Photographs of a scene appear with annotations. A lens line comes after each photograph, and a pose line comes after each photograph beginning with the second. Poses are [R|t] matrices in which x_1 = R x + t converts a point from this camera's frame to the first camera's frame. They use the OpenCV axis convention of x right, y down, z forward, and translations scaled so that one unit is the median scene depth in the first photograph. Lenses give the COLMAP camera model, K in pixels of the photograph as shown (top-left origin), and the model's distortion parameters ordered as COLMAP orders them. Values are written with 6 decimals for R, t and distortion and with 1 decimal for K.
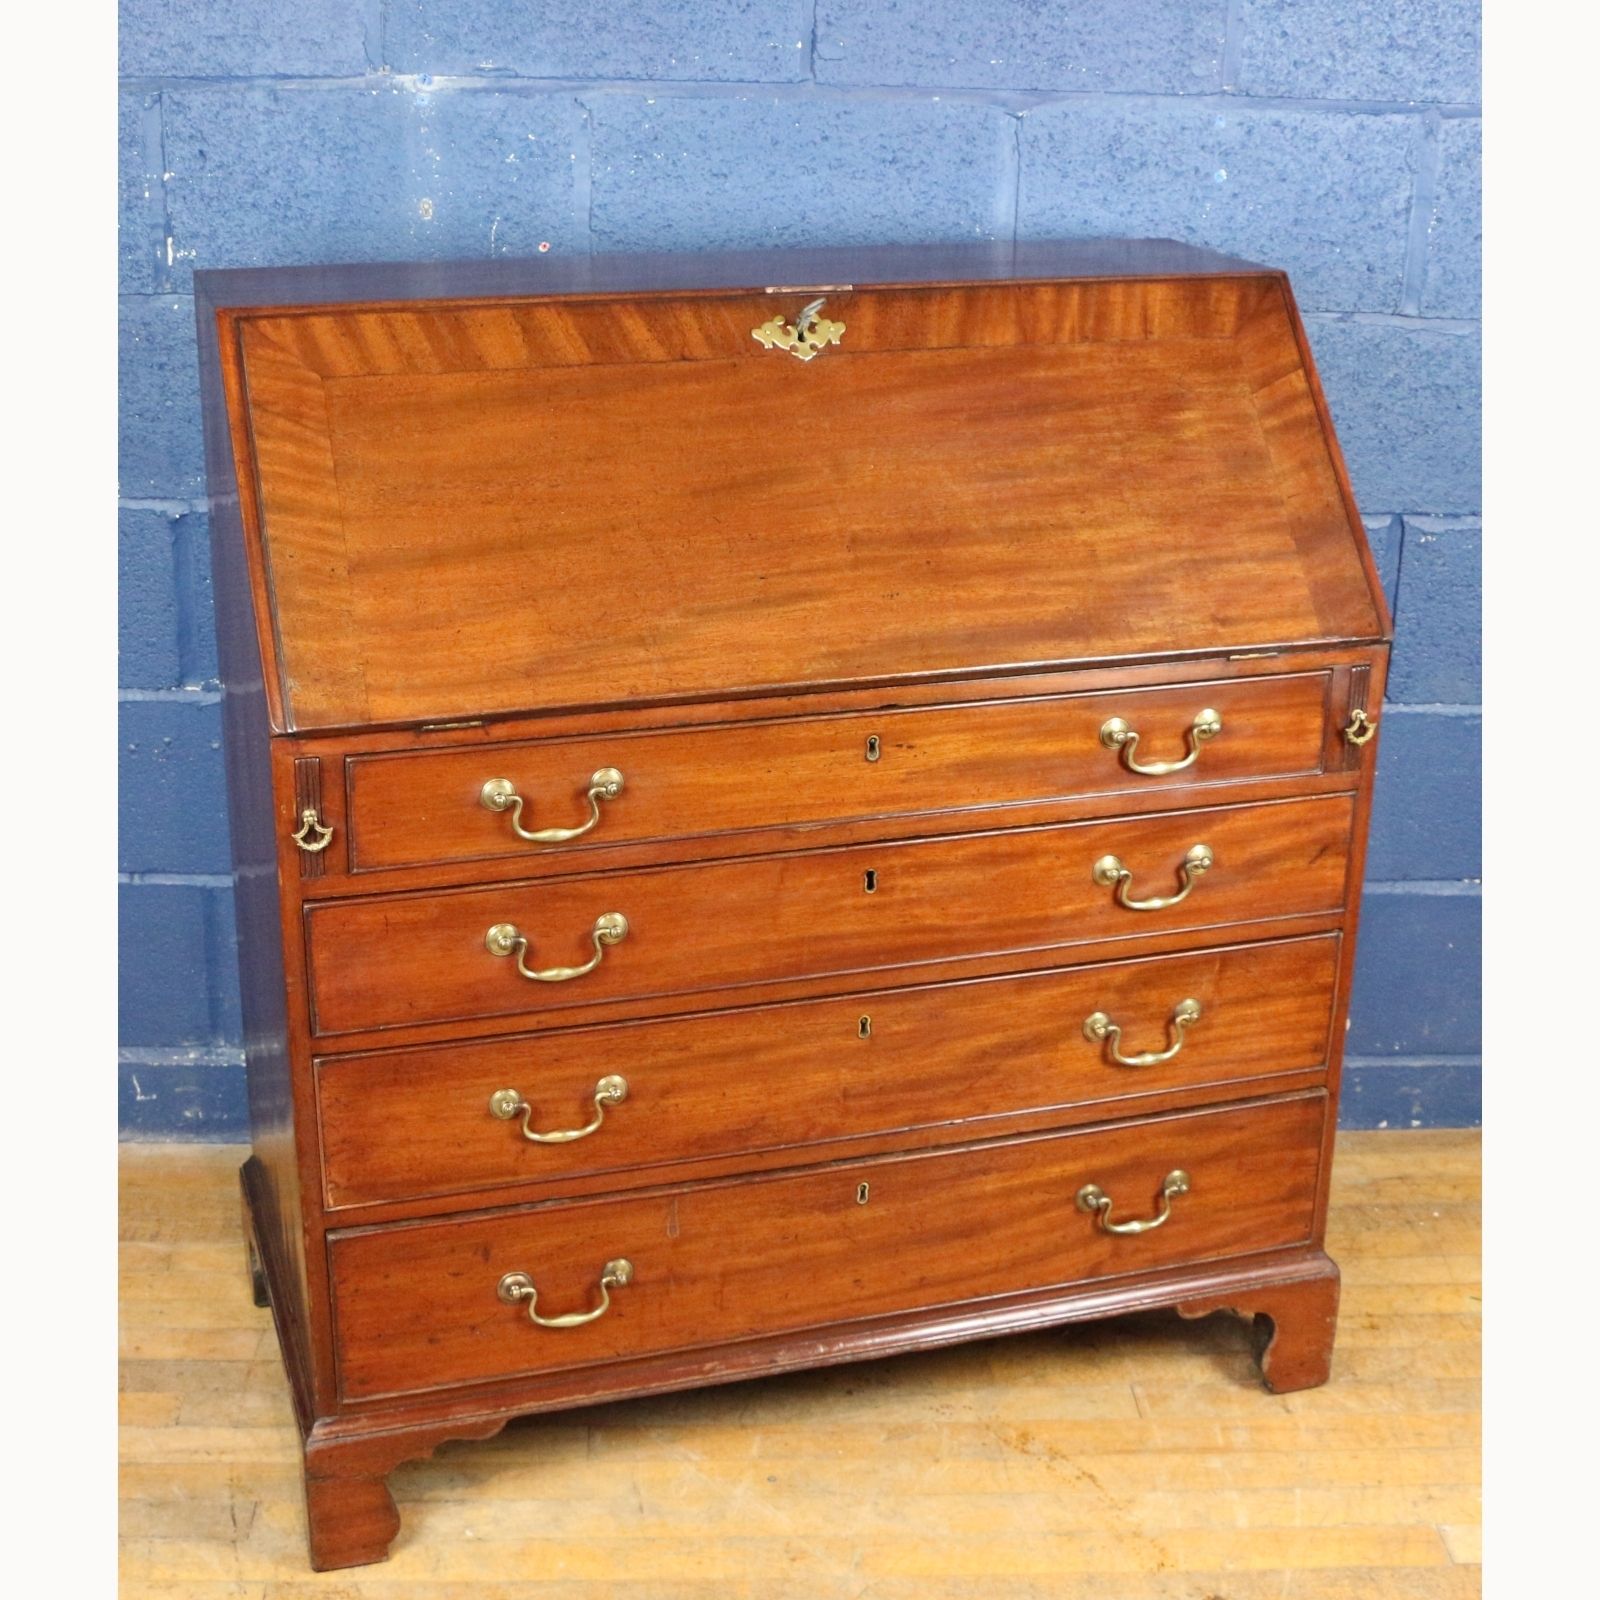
lens RADIAL K [[2197.7, 0, 730.6], [0, 2197.7, 799.2], [0, 0, 1]] dist [-0.130808, 0.104595]
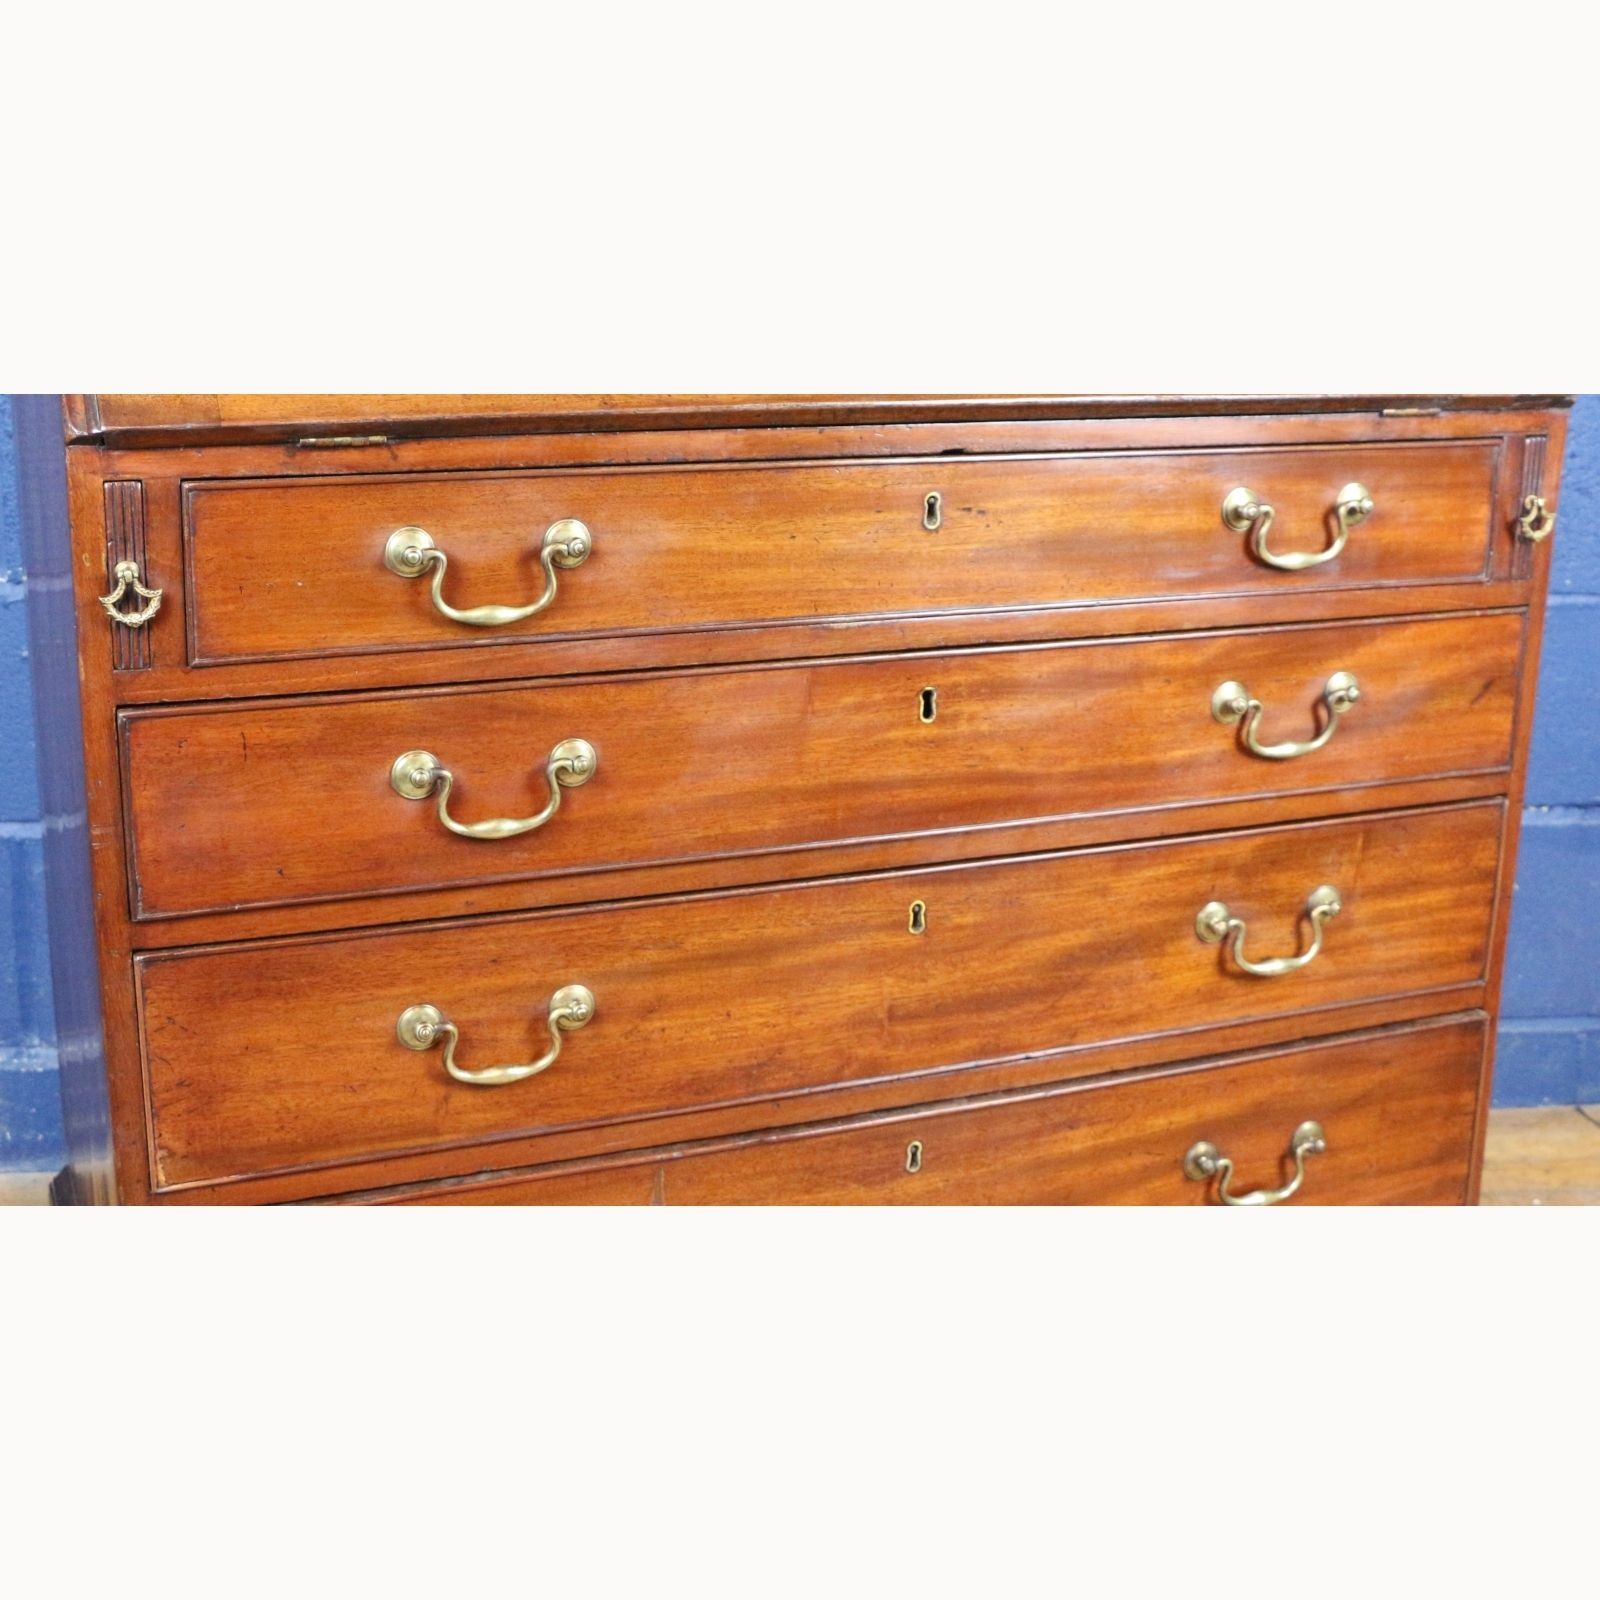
lens RADIAL K [[1990.3, 0, 739.9], [0, 1990.3, 773.8], [0, 0, 1]] dist [-0.096732, 0.089761]
pose [[0.995842, -0.017049, 0.089493, -0.055276], [0.024542, 0.996221, -0.083314, 0.110403], [-0.087735, 0.085164, 0.992497, 0.353616]]
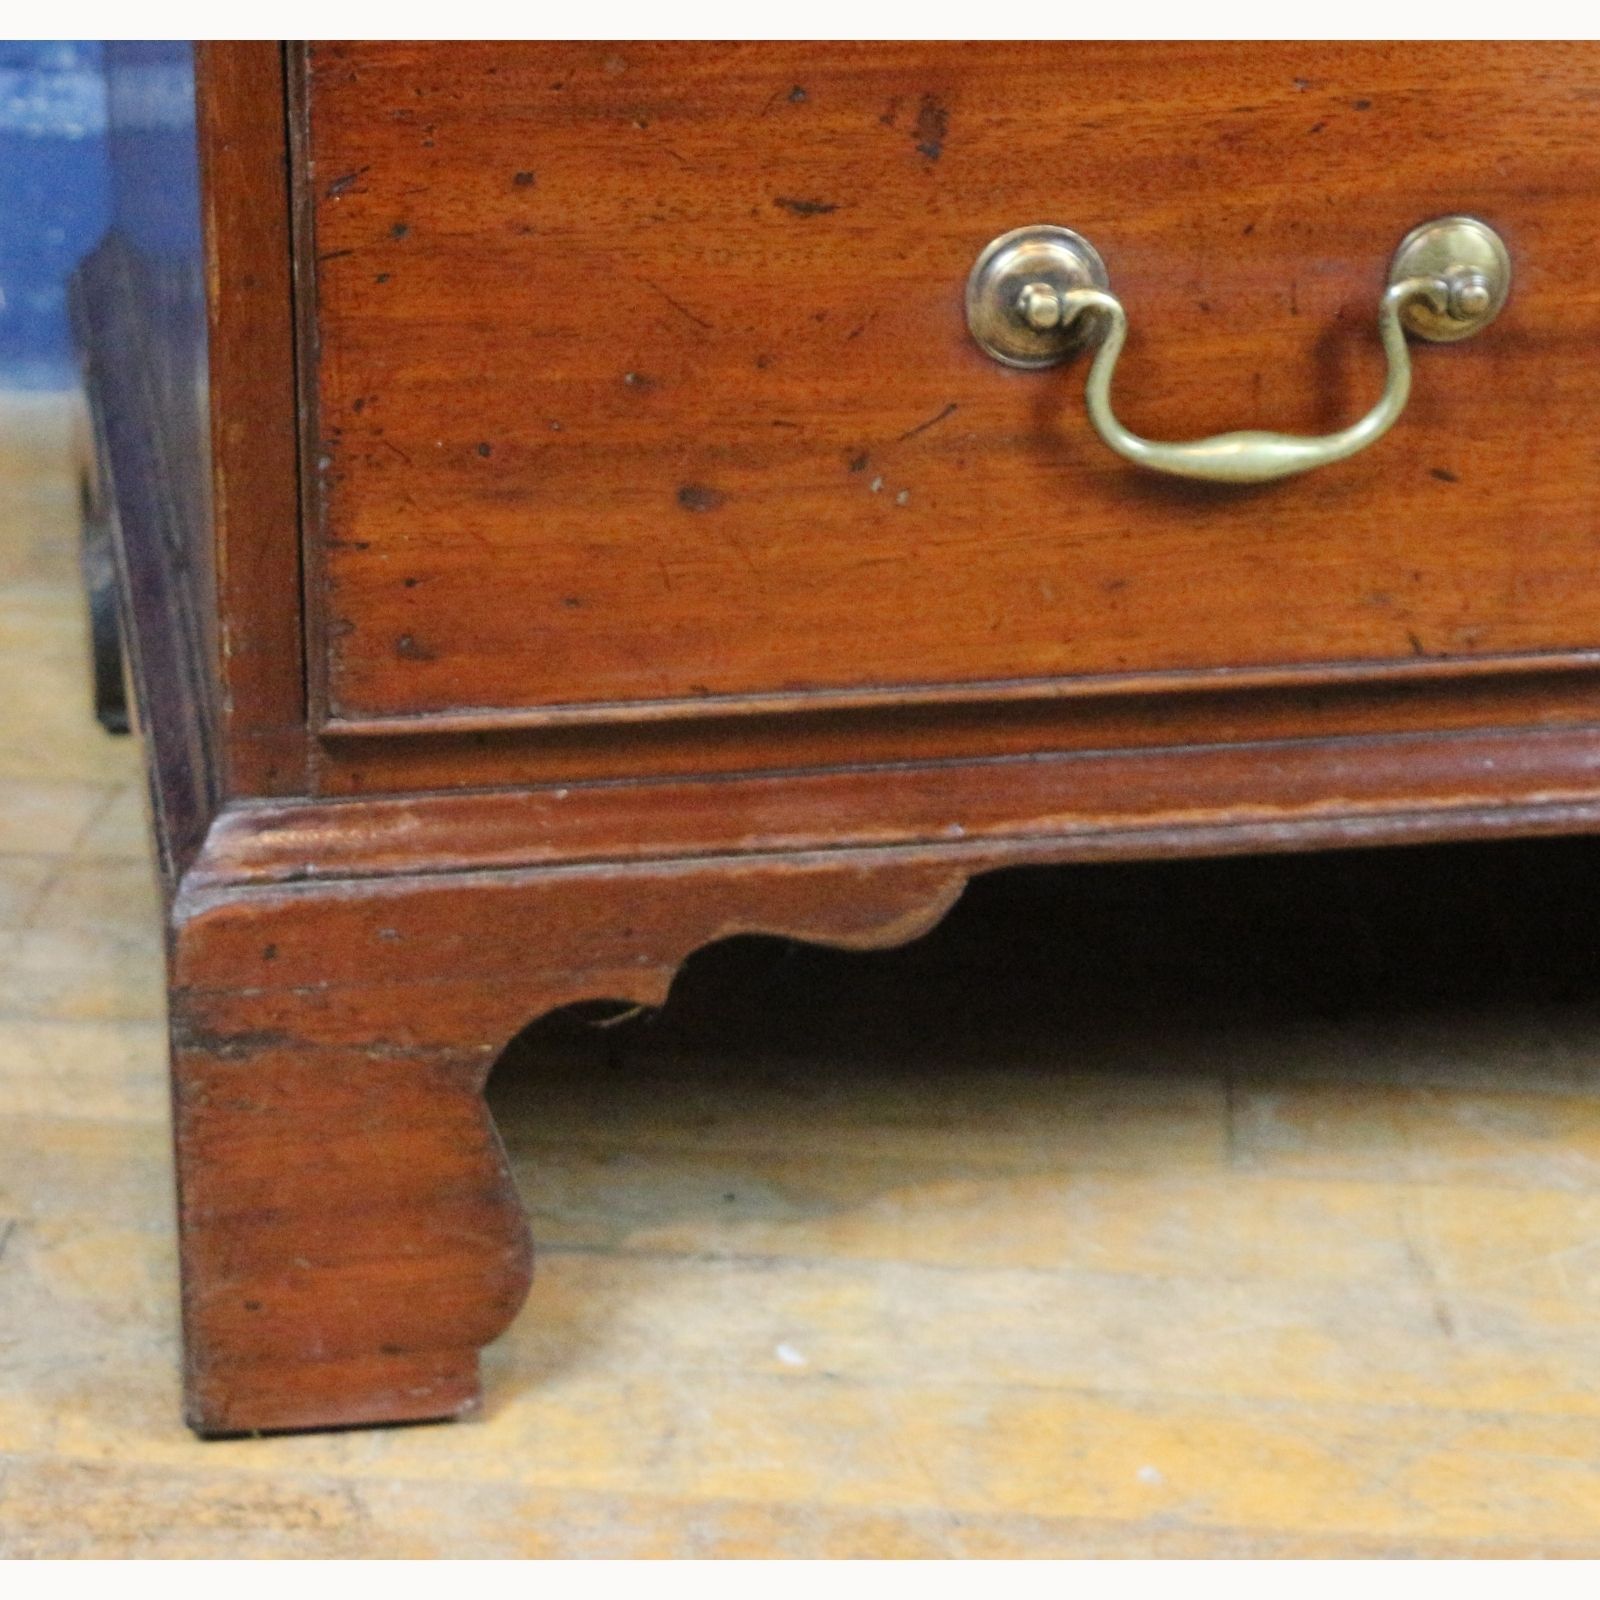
lens RADIAL K [[4305.3, 0, 733.3], [0, 4305.3, 921.9], [0, 0, 1]] dist [-0.005567, -0.126718]
pose [[0.991509, 0.049936, -0.120066, -0.070232], [-0.041221, 0.996406, 0.074005, 0.257964], [0.123330, -0.068428, 0.990004, 0.503959]]
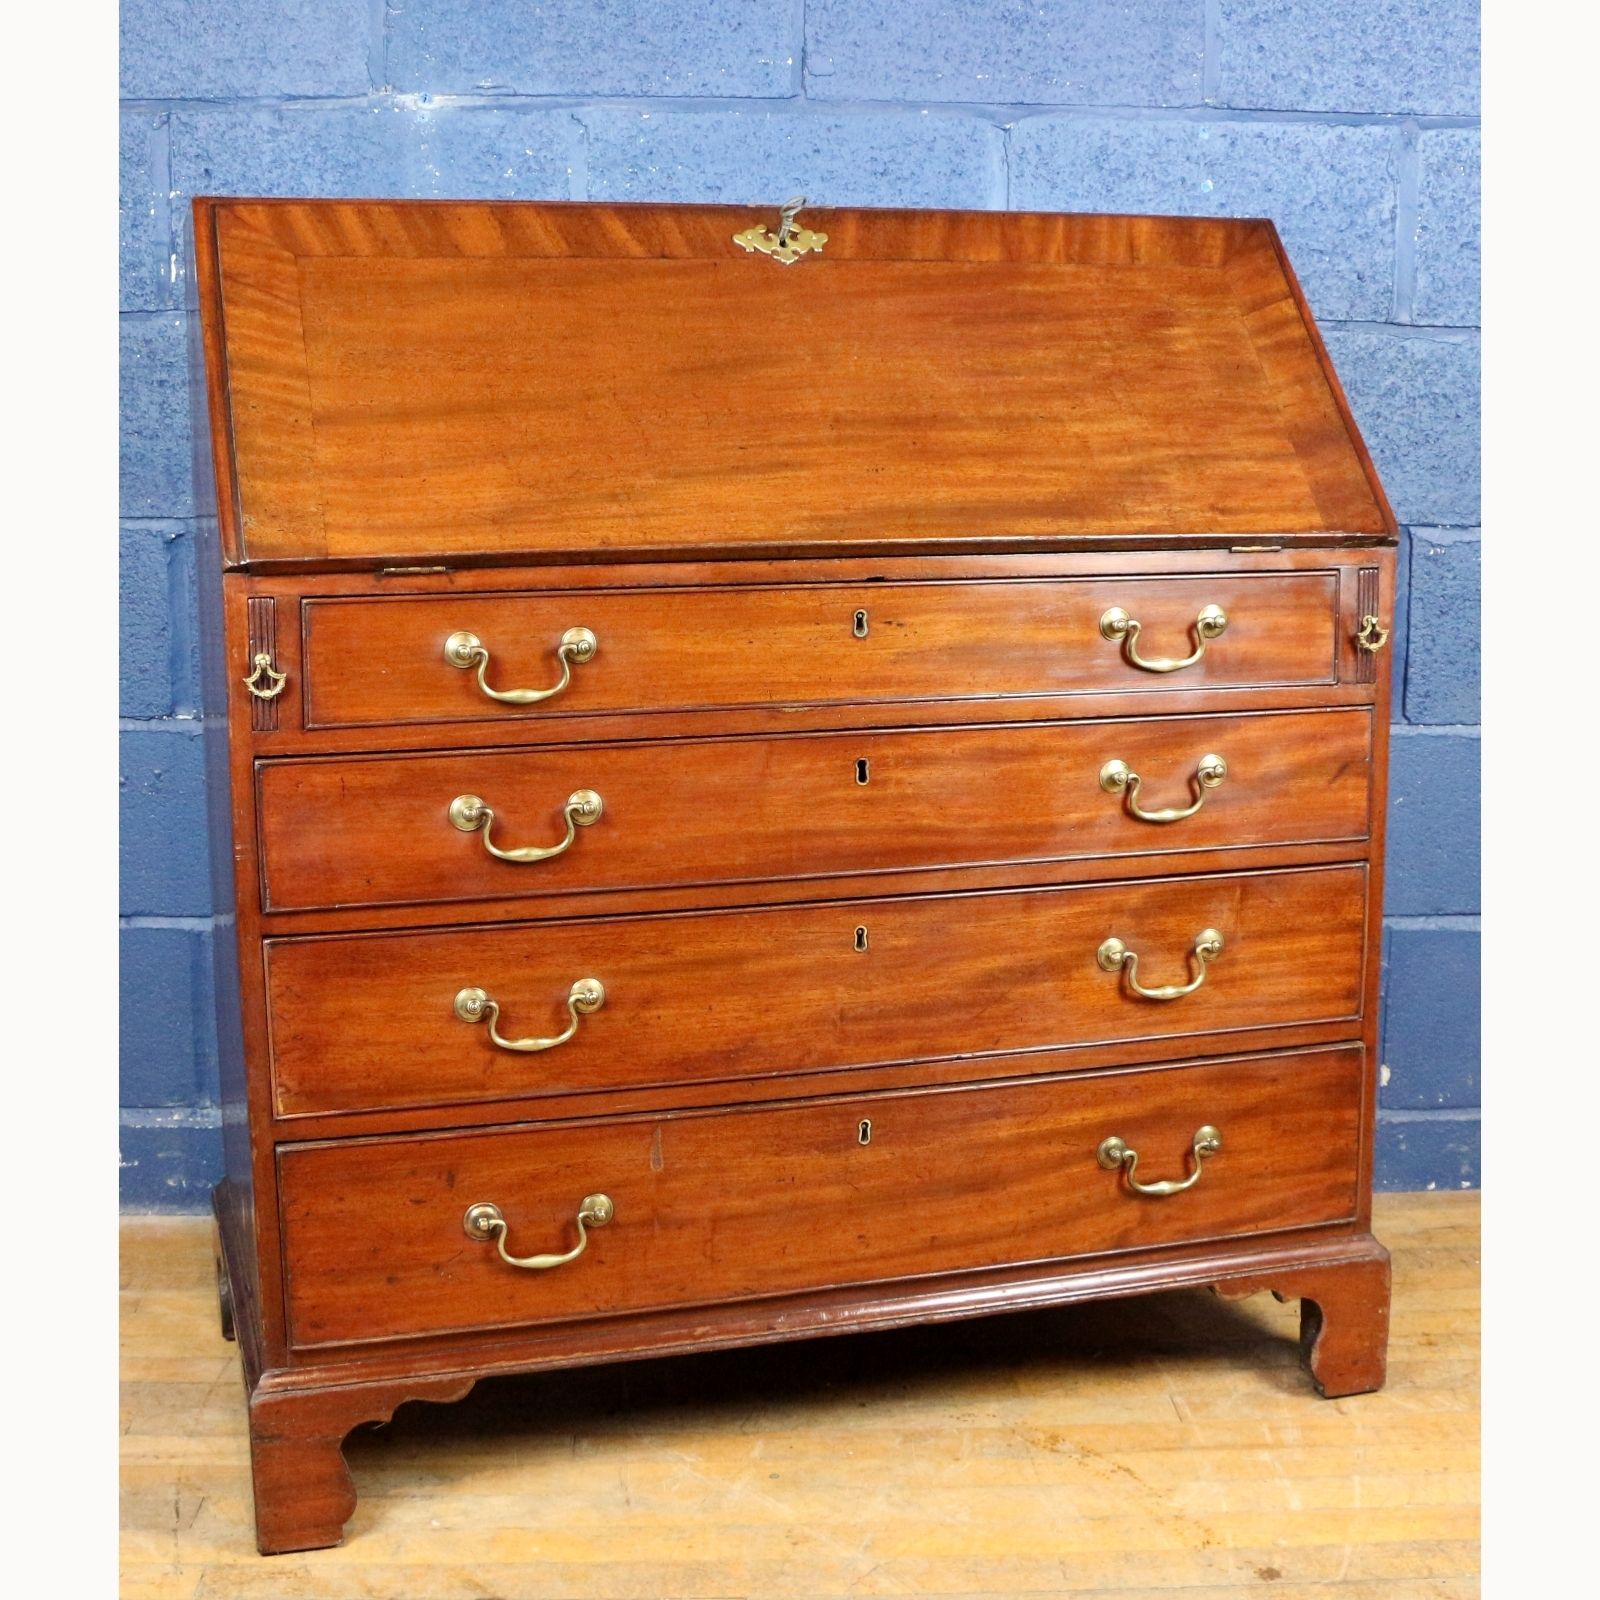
lens RADIAL K [[2135.8, 0, 795.5], [0, 2135.8, 847.2], [0, 0, 1]] dist [-0.157925, 0.081047]
pose [[0.999905, -0.013484, 0.002711, 0.031398], [0.013748, 0.985704, -0.167922, 0.218695], [-0.000407, 0.167943, 0.985797, 0.098966]]
